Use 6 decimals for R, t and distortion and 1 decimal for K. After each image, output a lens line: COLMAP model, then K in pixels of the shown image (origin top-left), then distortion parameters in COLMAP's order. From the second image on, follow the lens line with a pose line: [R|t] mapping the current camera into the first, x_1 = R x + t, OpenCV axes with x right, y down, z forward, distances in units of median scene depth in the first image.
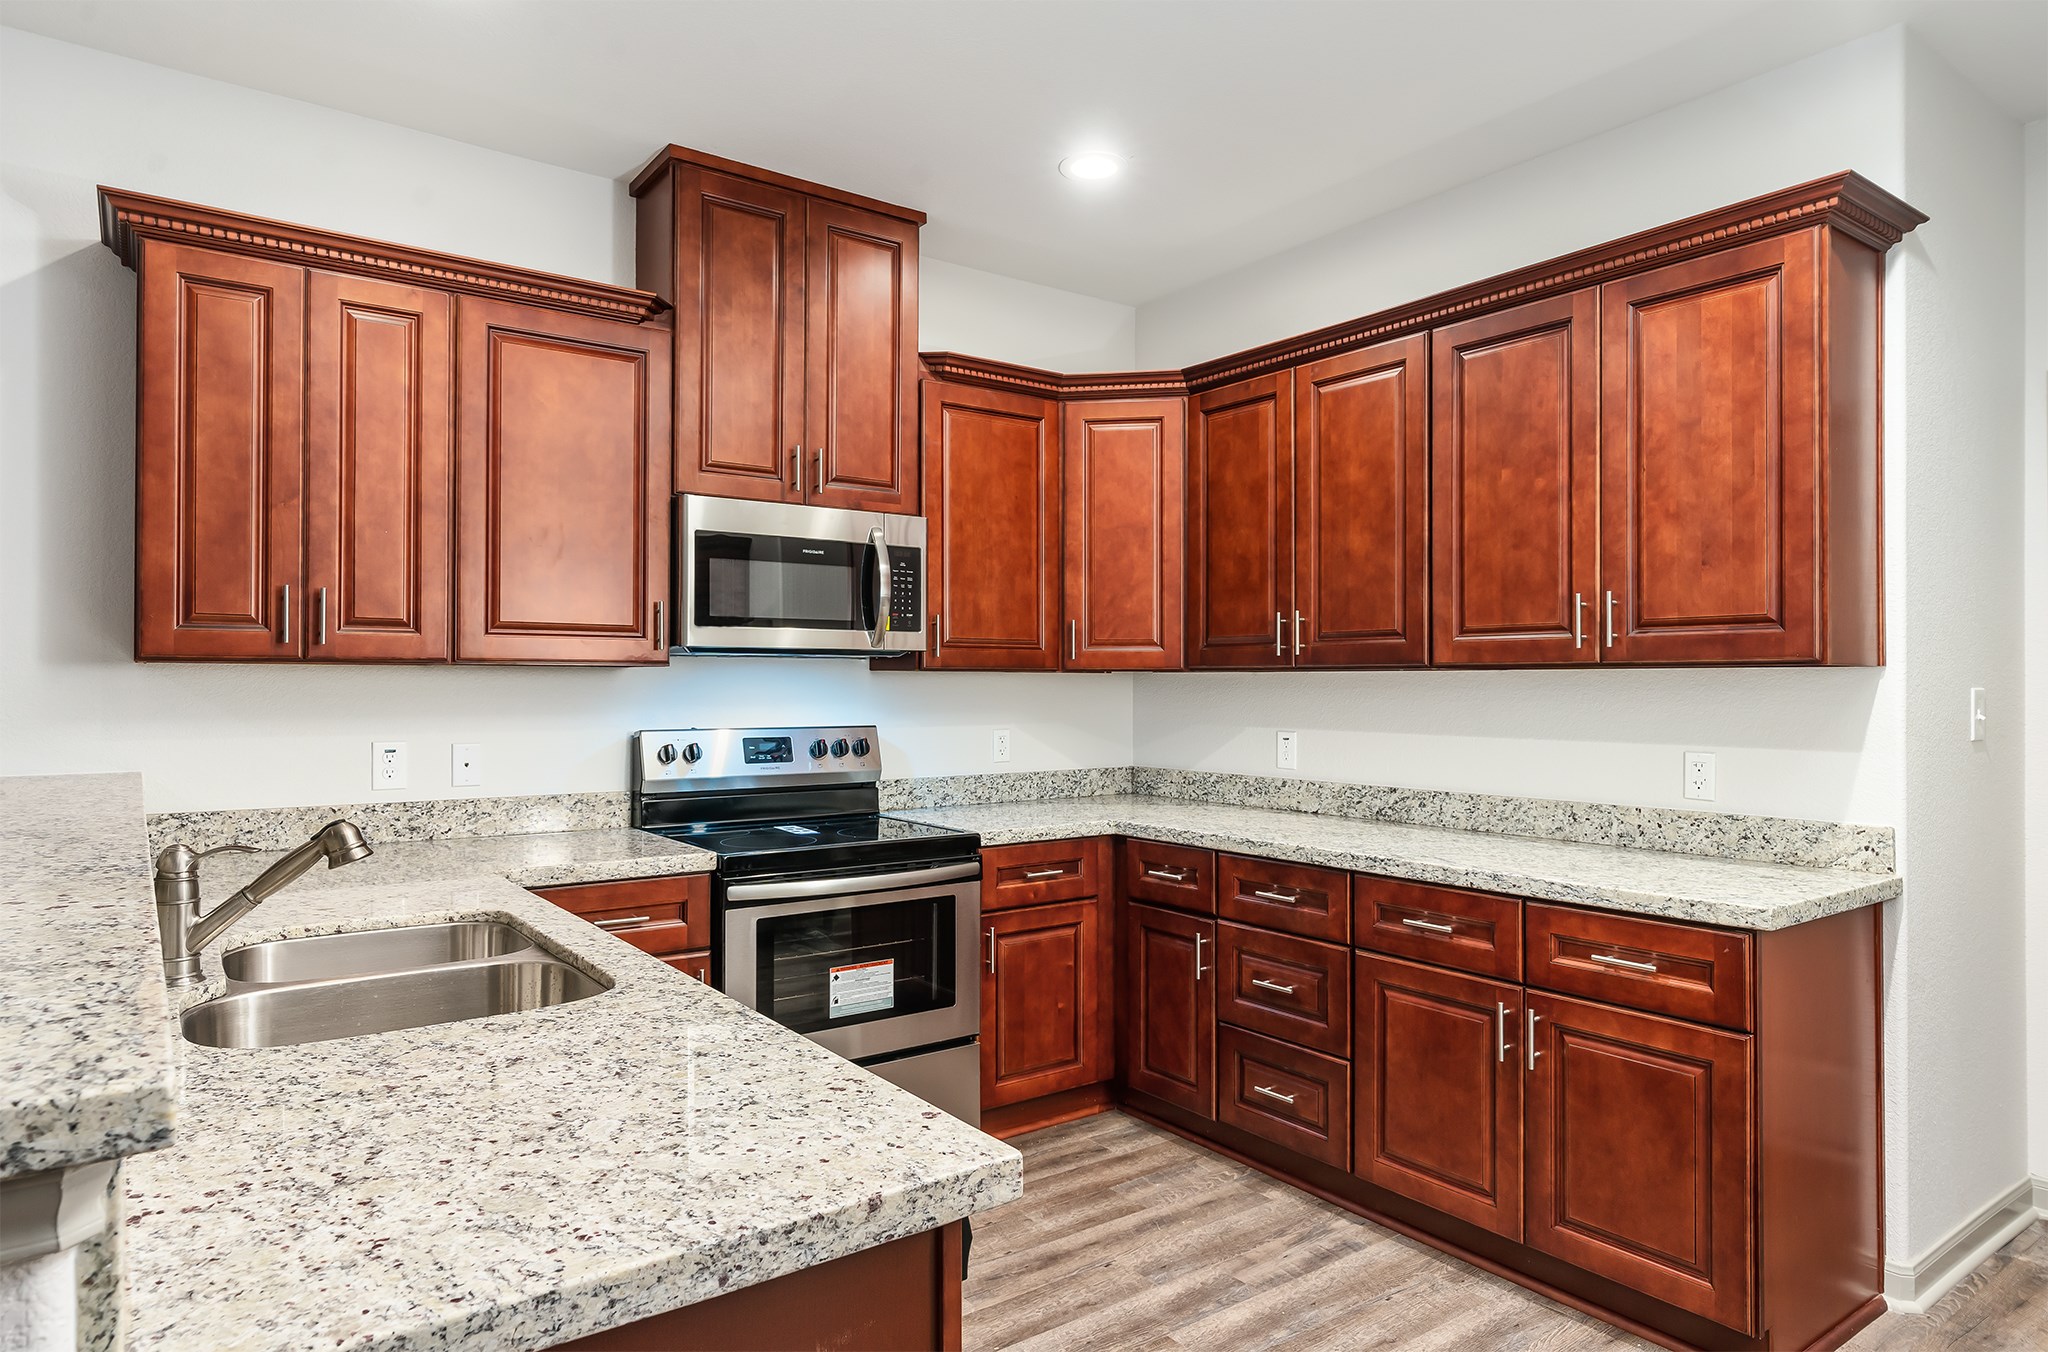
lens RADIAL K [[1208.0, 0, 1024.0], [0, 1208.0, 676.0], [0, 0, 1]] dist [0.001863, 0.002352]
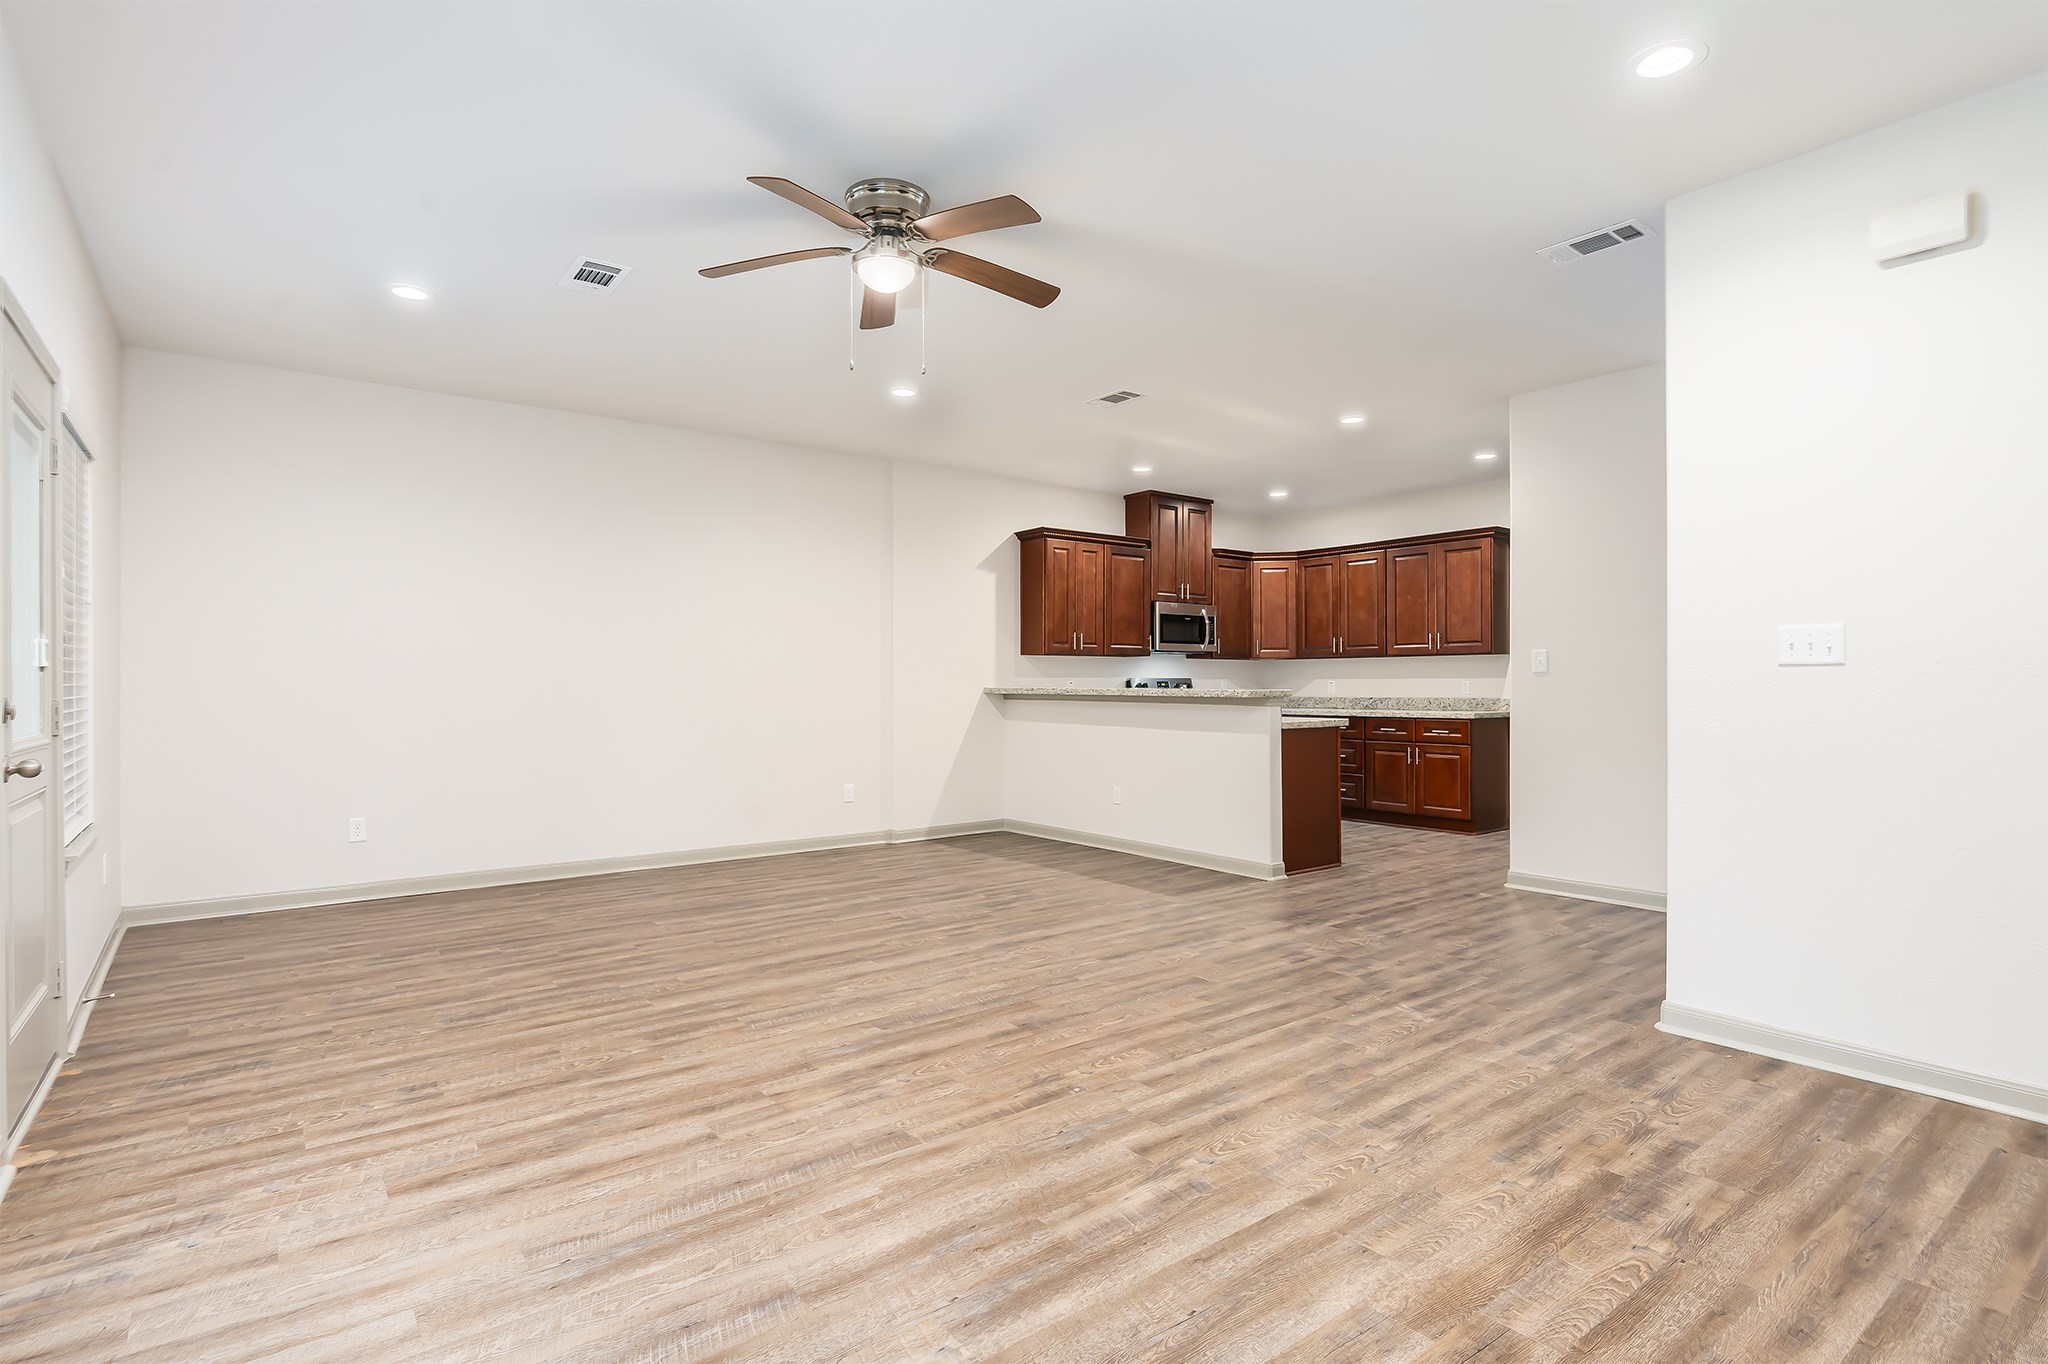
lens RADIAL K [[1027.0, 0, 1057.4], [0, 1027.0, 683.4], [0, 0, 1]] dist [-0.016940, 0.000153]
pose [[0.998133, -0.005079, 0.060869, -0.718014], [0.004733, 0.999972, 0.005827, 0.047684], [-0.060897, -0.005528, 0.998129, -1.704304]]
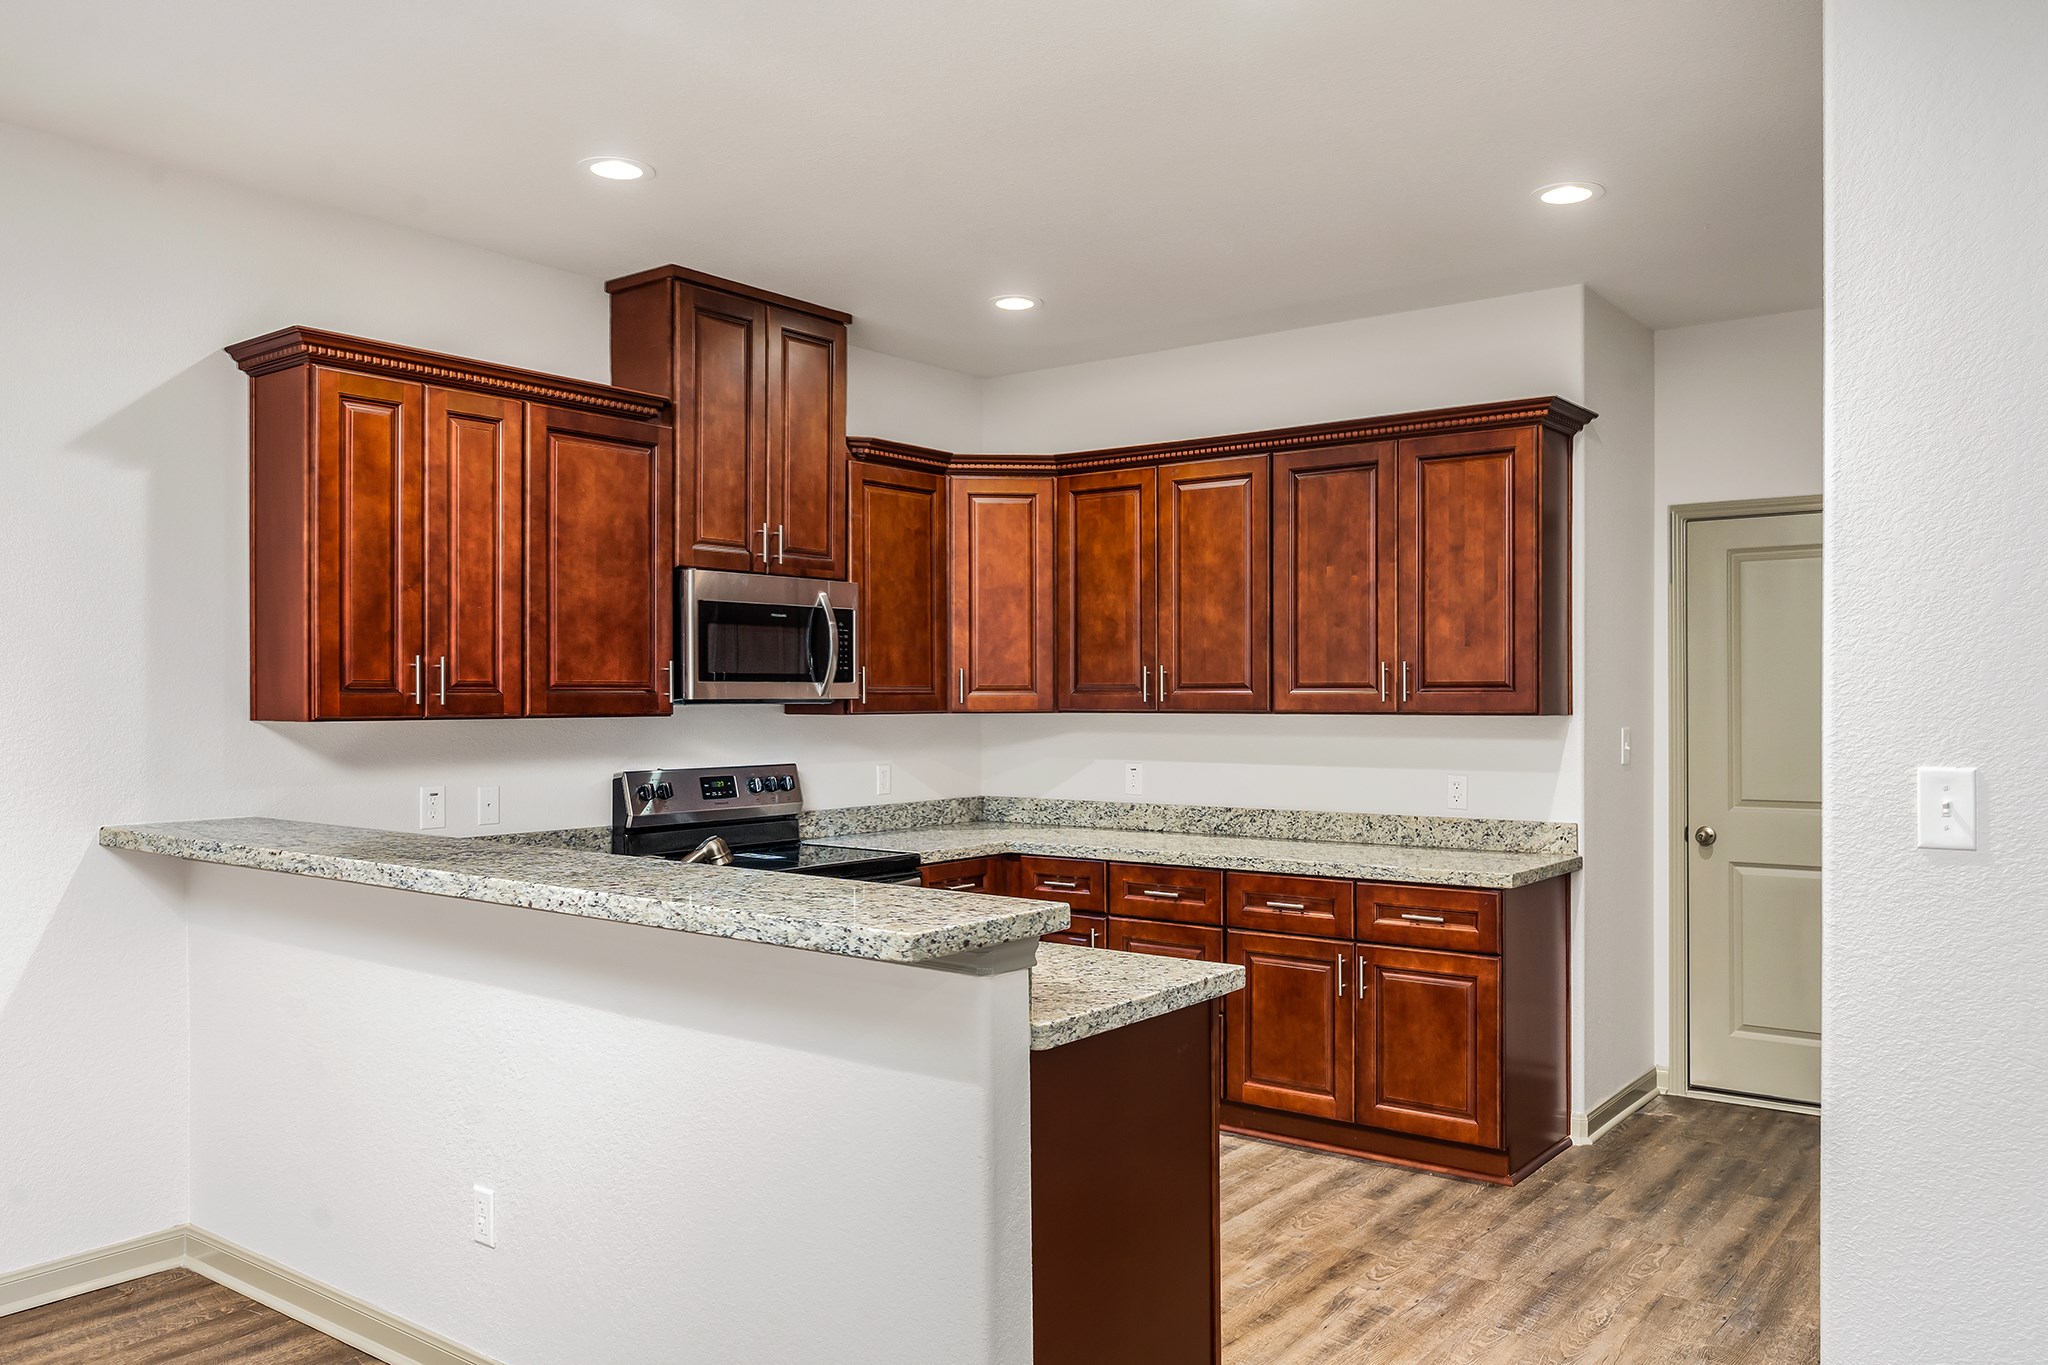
lens RADIAL K [[1535.0, 0, 1035.7], [0, 1535.0, 698.9], [0, 0, 1]] dist [-0.003108, 0.001647]
pose [[0.957111, -0.003165, 0.289705, -0.396403], [0.000849, 0.999967, 0.008120, -0.037172], [-0.289721, -0.007526, 0.957082, -0.522029]]
